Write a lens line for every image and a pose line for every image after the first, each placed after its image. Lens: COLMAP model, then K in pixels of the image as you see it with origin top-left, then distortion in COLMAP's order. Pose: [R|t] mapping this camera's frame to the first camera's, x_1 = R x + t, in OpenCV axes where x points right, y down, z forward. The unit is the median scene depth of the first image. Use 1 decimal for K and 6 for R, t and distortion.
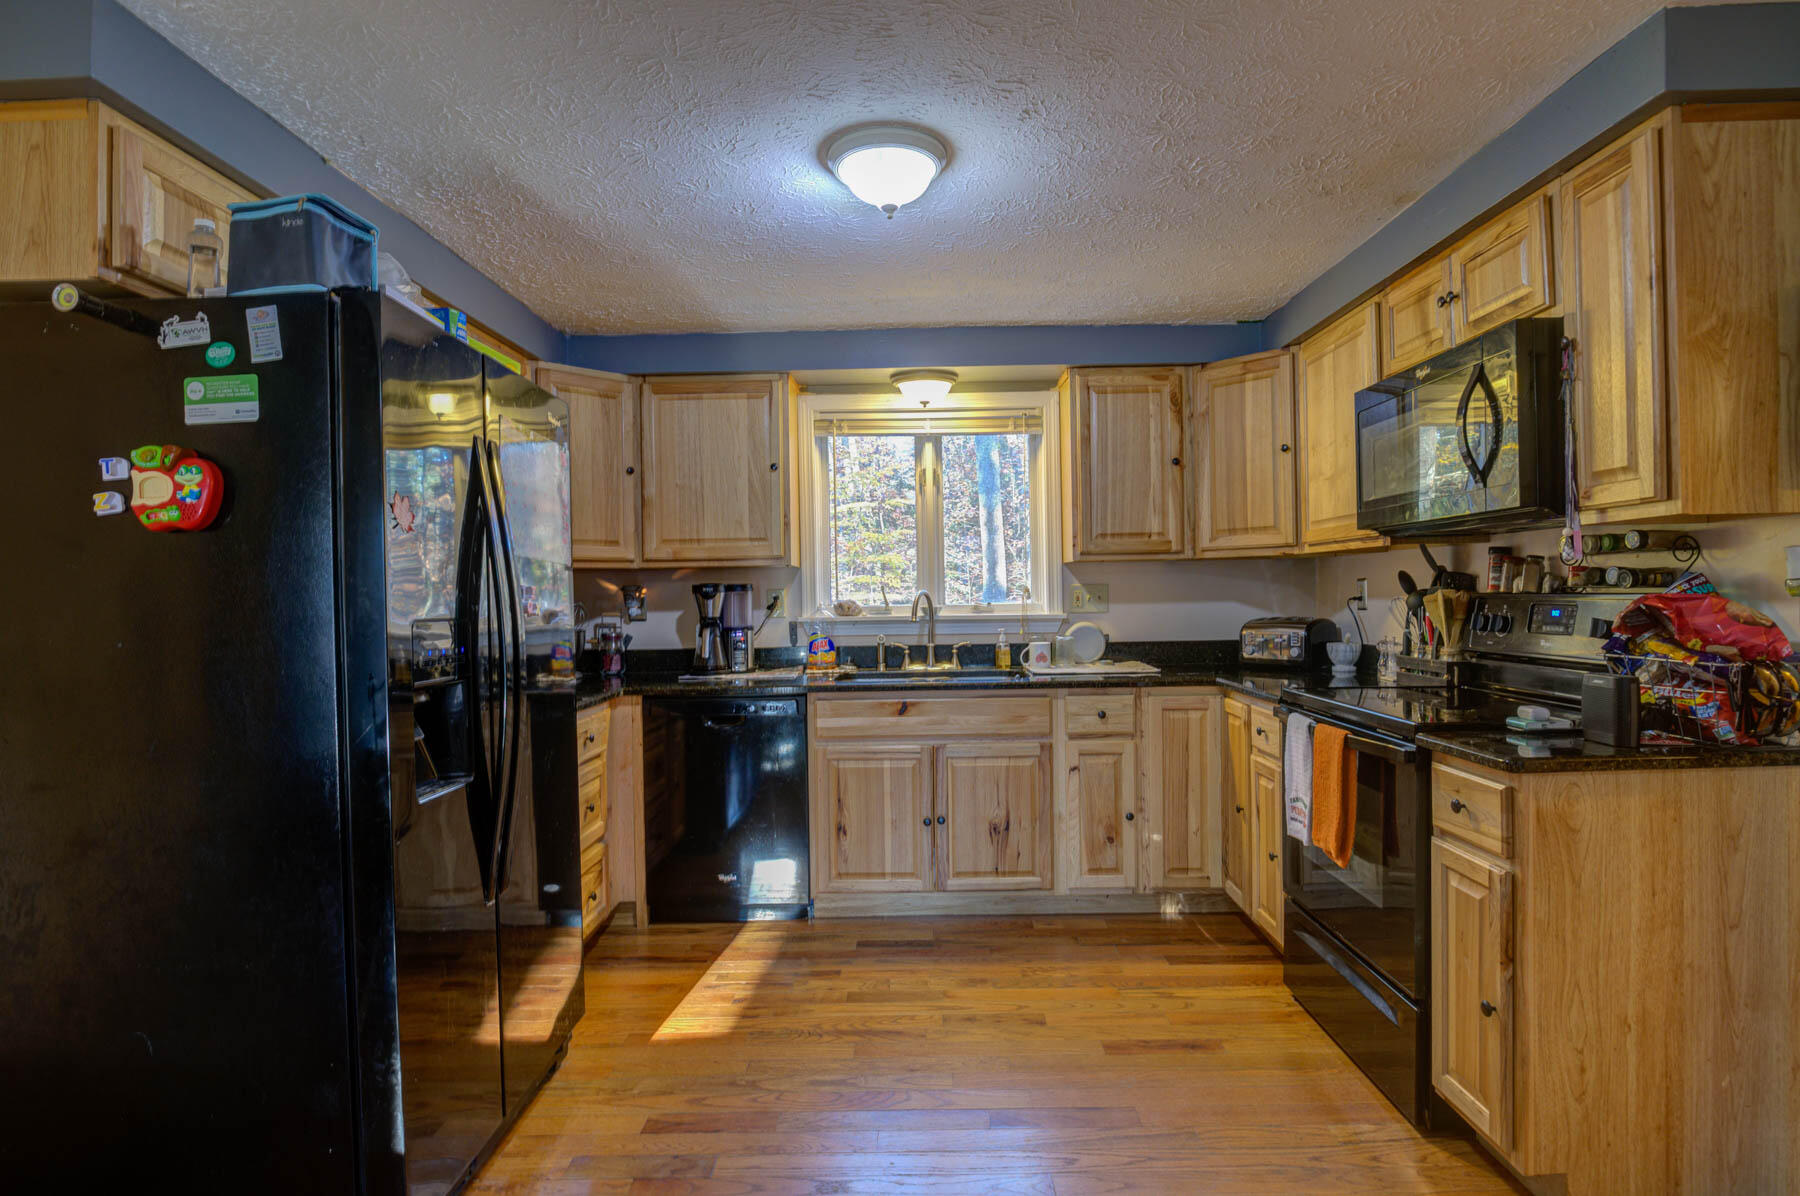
lens RADIAL K [[925.6, 0, 908.7], [0, 925.6, 603.3], [0, 0, 1]] dist [-0.024083, -0.000511]
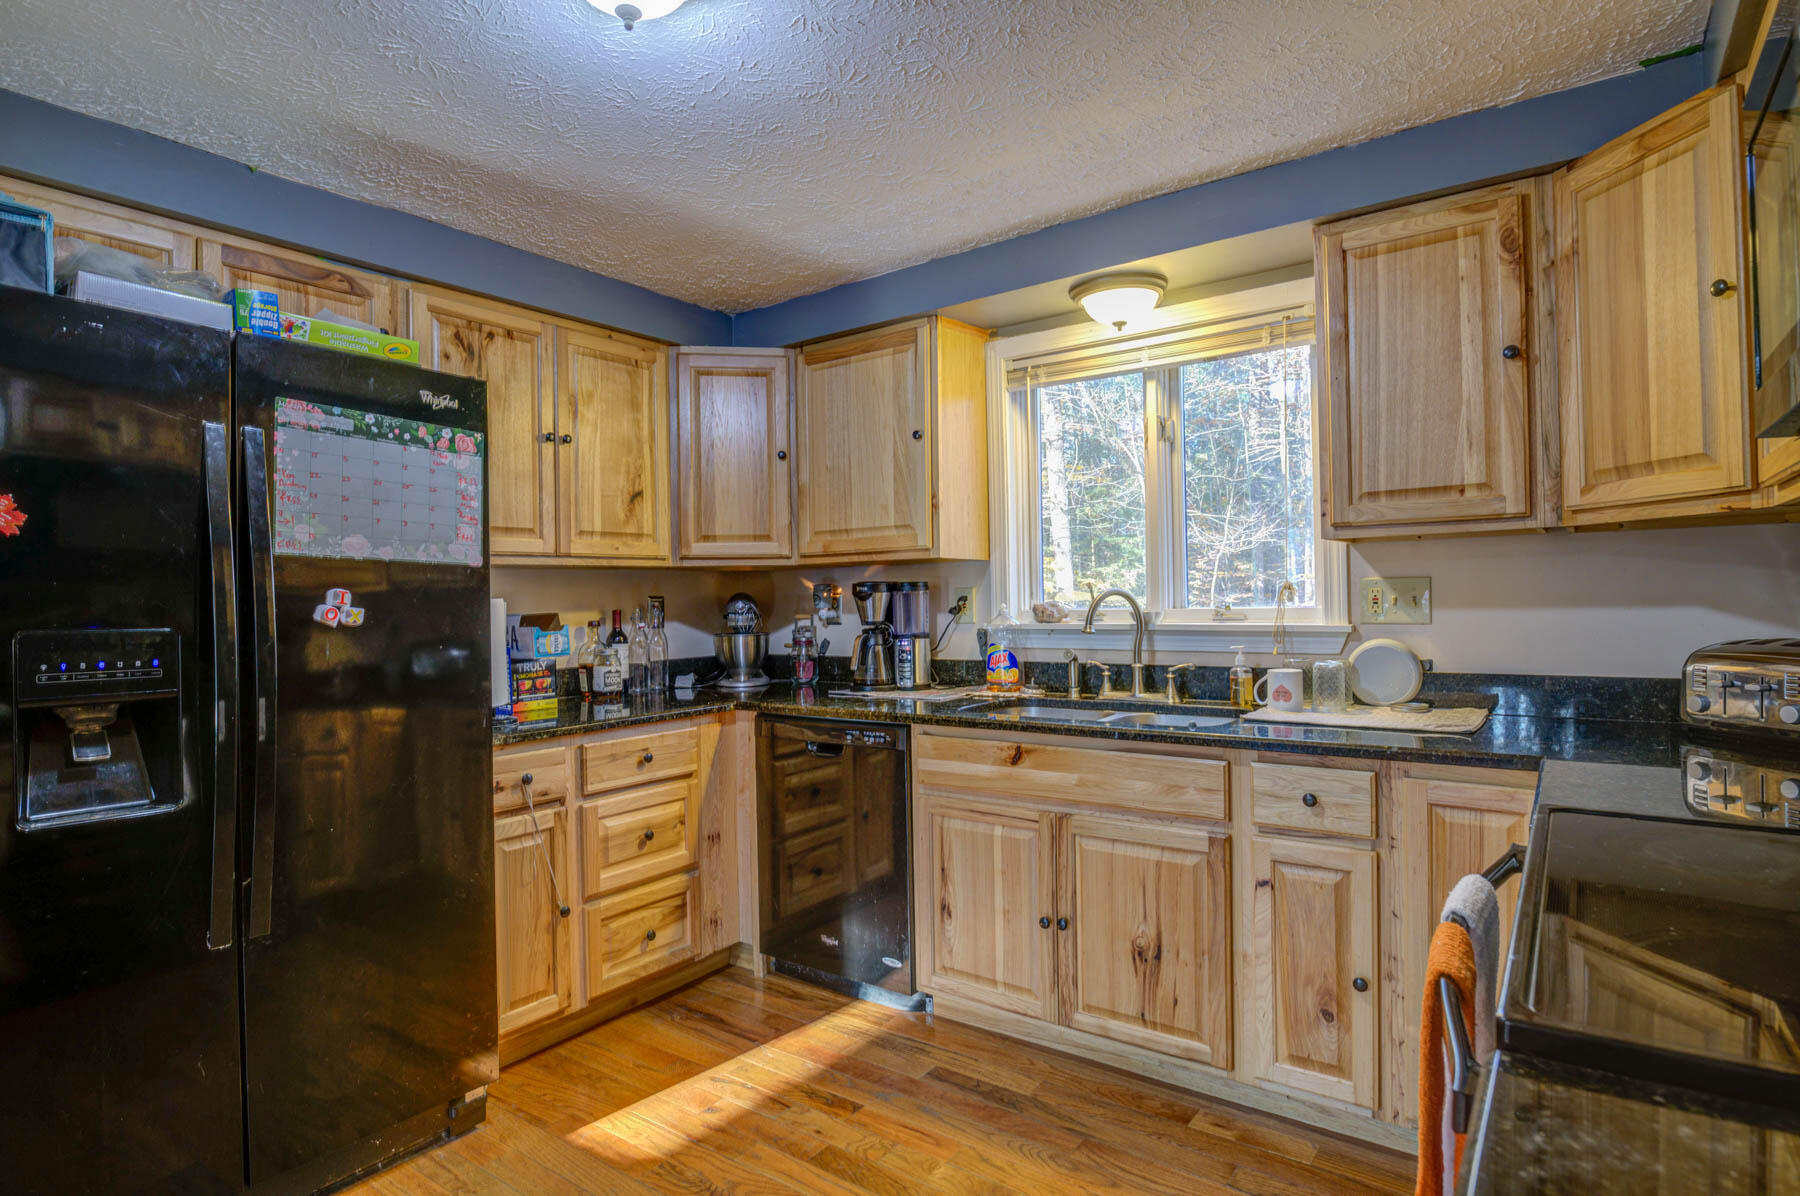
lens RADIAL K [[925.6, 0, 898.2], [0, 925.6, 601.5], [0, 0, 1]] dist [-0.024083, -0.000511]
pose [[0.816758, 0.002830, -0.576974, 0.303447], [-0.000923, 0.999993, 0.003598, -0.006671], [0.576980, -0.002406, 0.816755, 0.341073]]
